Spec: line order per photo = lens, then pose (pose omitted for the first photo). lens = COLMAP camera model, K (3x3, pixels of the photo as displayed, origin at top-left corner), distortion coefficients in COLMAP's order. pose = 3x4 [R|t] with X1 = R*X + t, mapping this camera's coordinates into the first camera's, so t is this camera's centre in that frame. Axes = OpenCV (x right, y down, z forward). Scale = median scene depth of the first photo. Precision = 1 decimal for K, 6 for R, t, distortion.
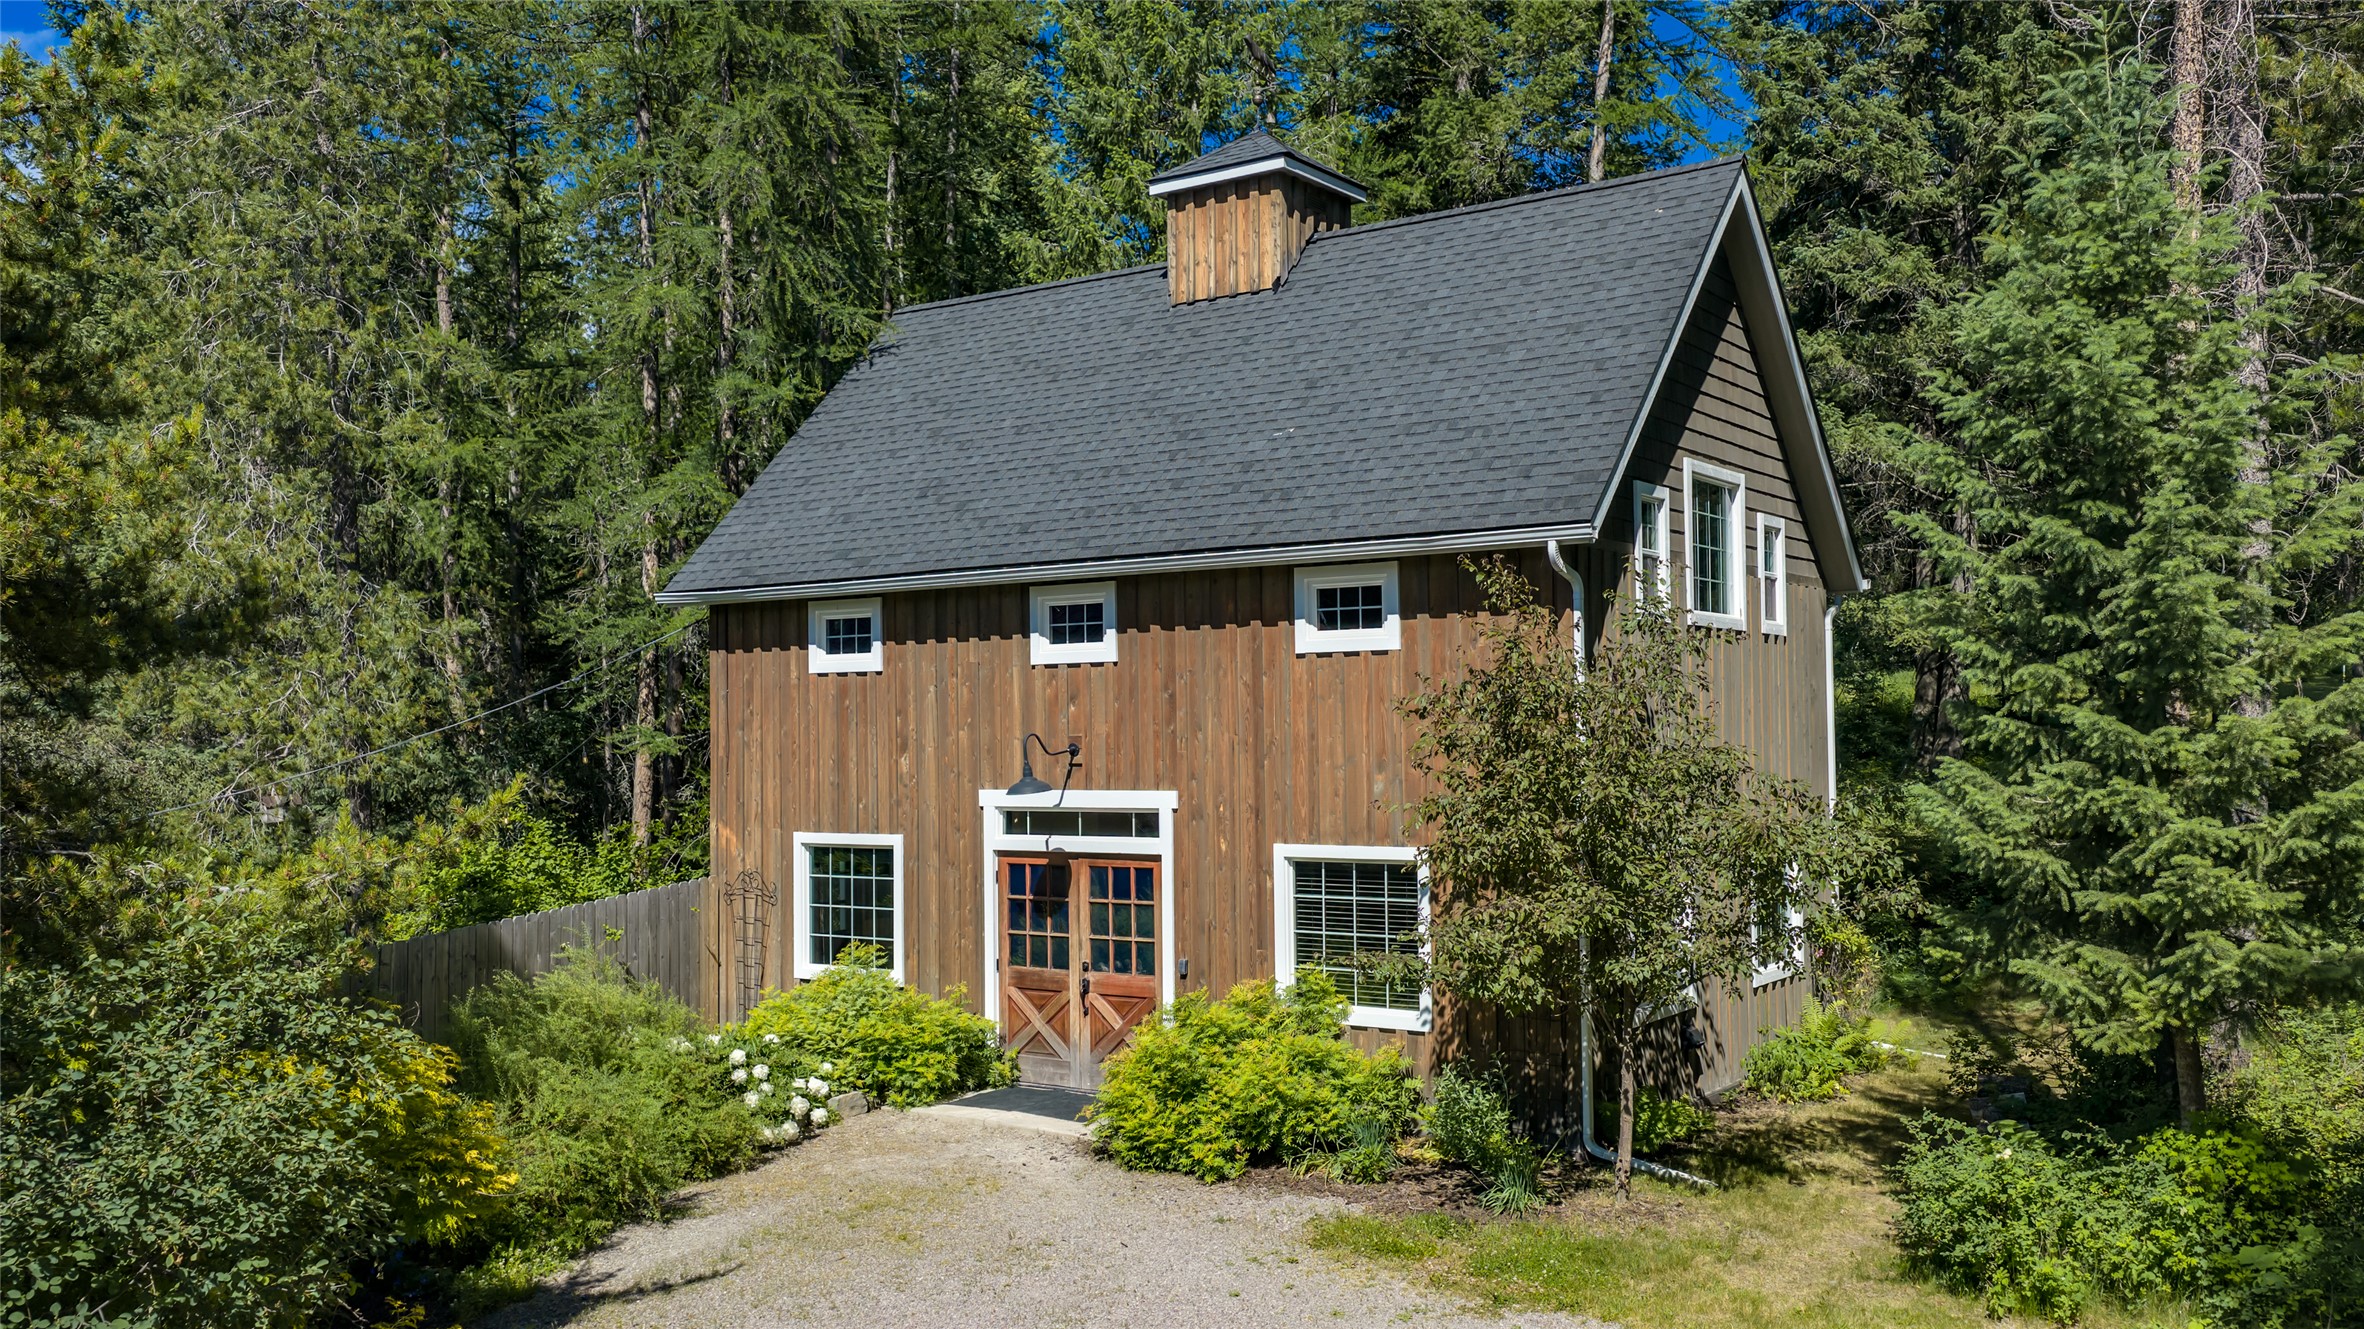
lens RADIAL K [[1960.7, 0, 1182.1], [0, 1960.7, 657.3], [0, 0, 1]] dist [0.005264, -0.010182]
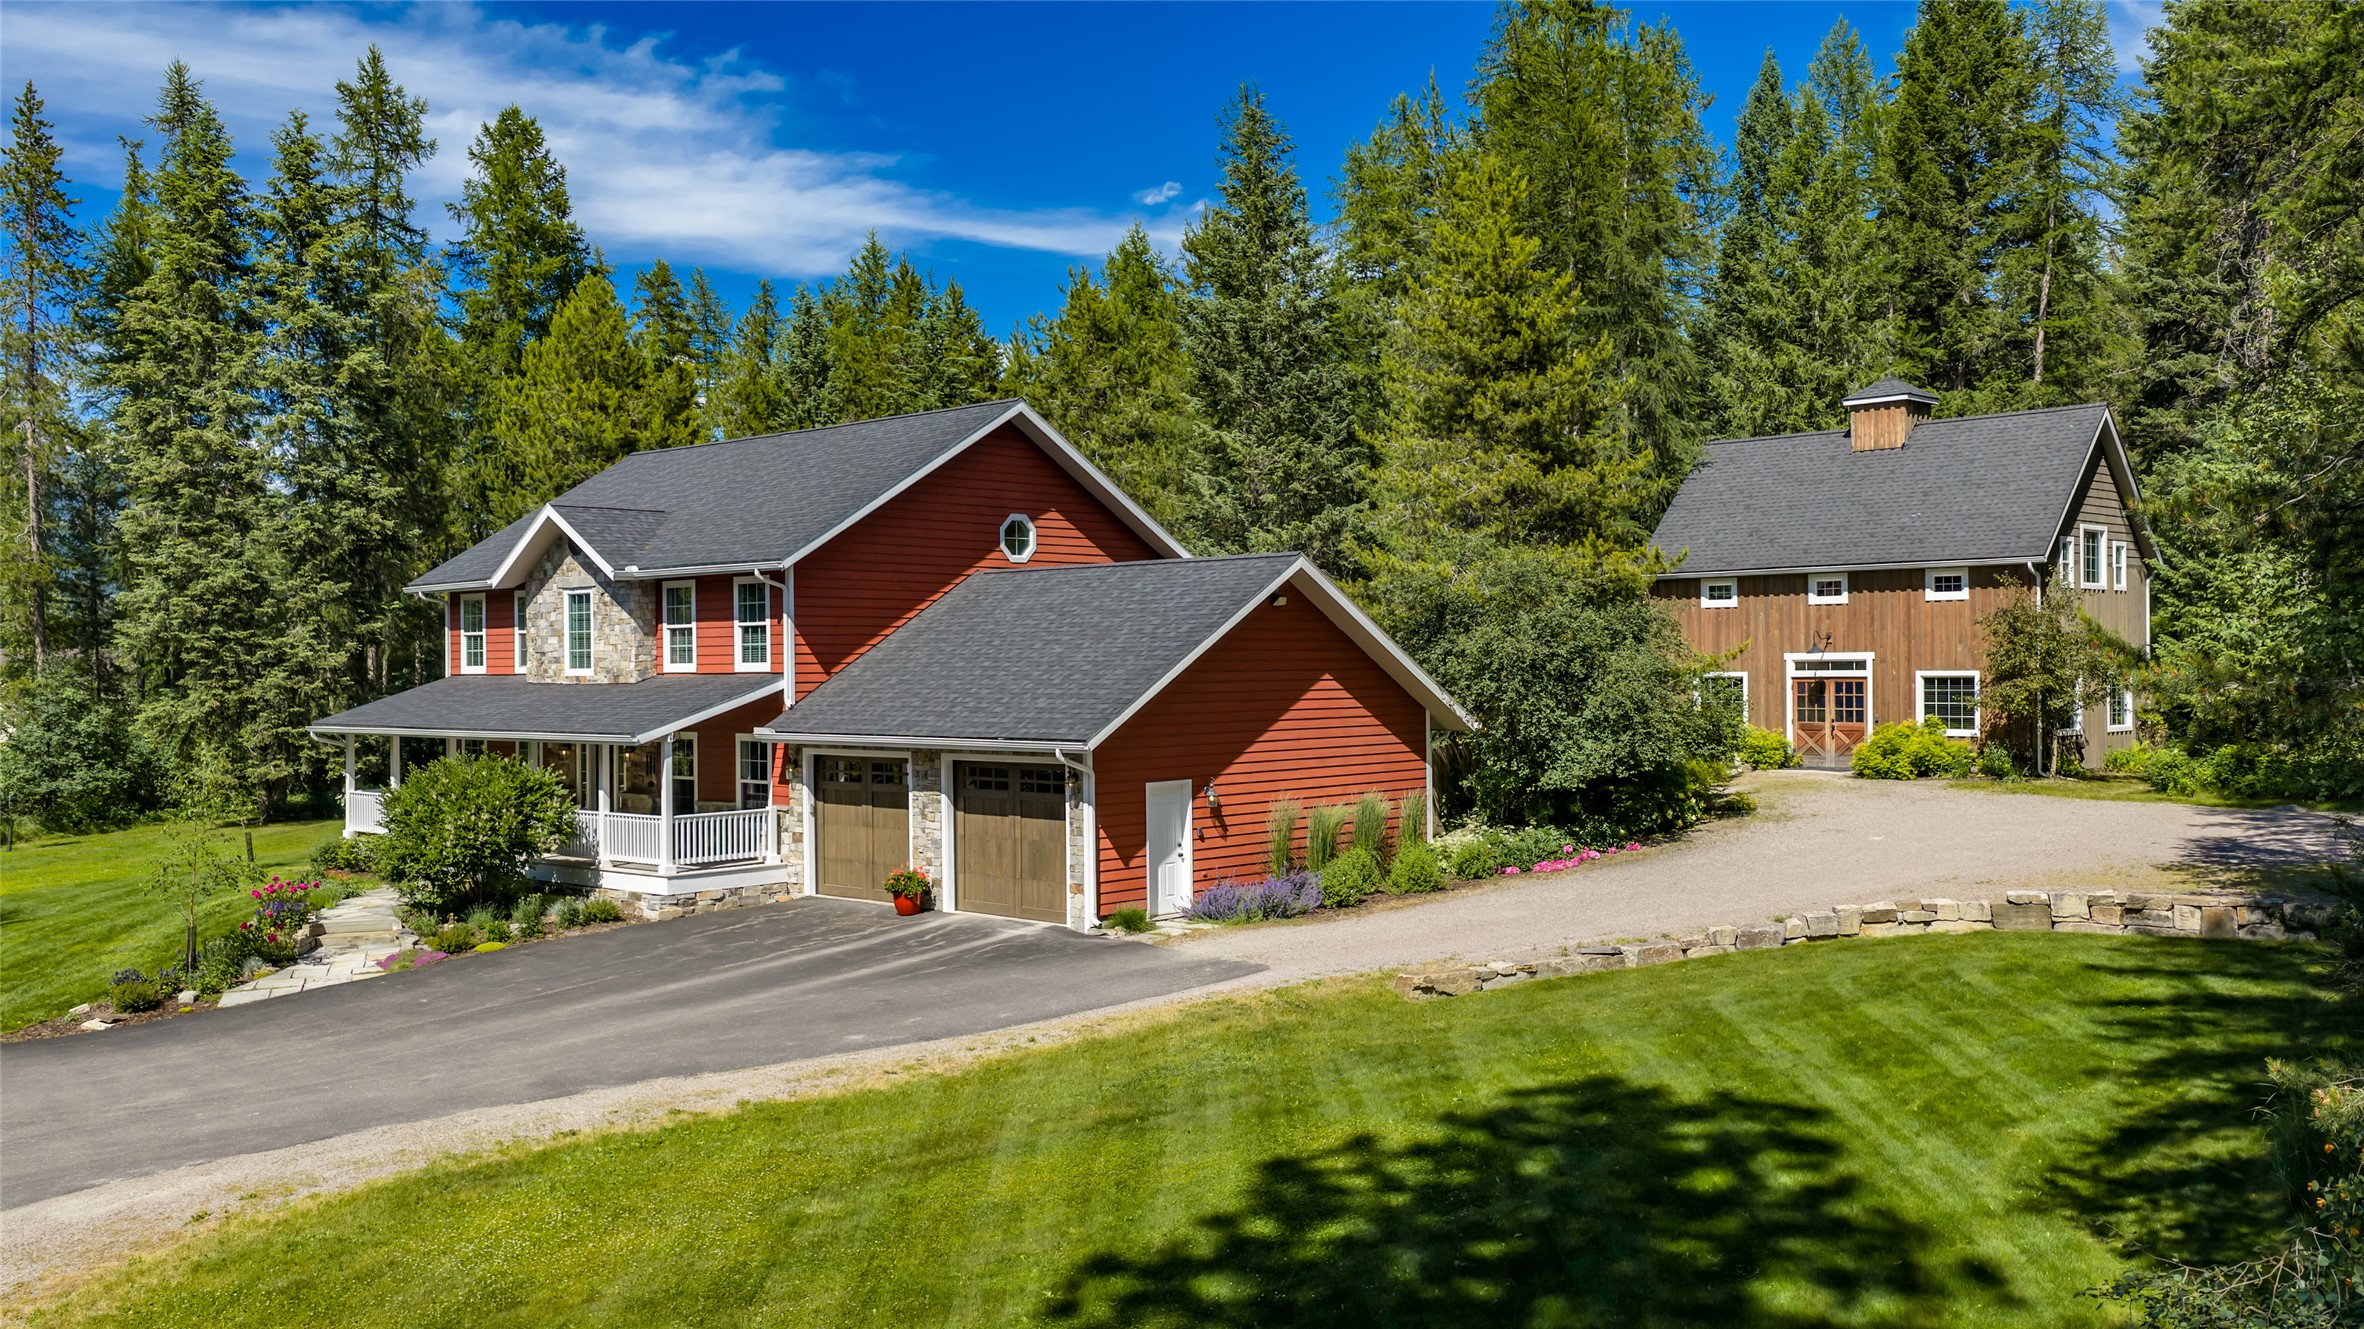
lens RADIAL K [[1960.7, 0, 1179.5], [0, 1960.7, 674.9], [0, 0, 1]] dist [0.005264, -0.010182]
pose [[0.981806, 0.002254, -0.189871, -0.408847], [0.006861, 0.998855, 0.047339, -0.032632], [0.189761, -0.047781, 0.980667, -1.730705]]
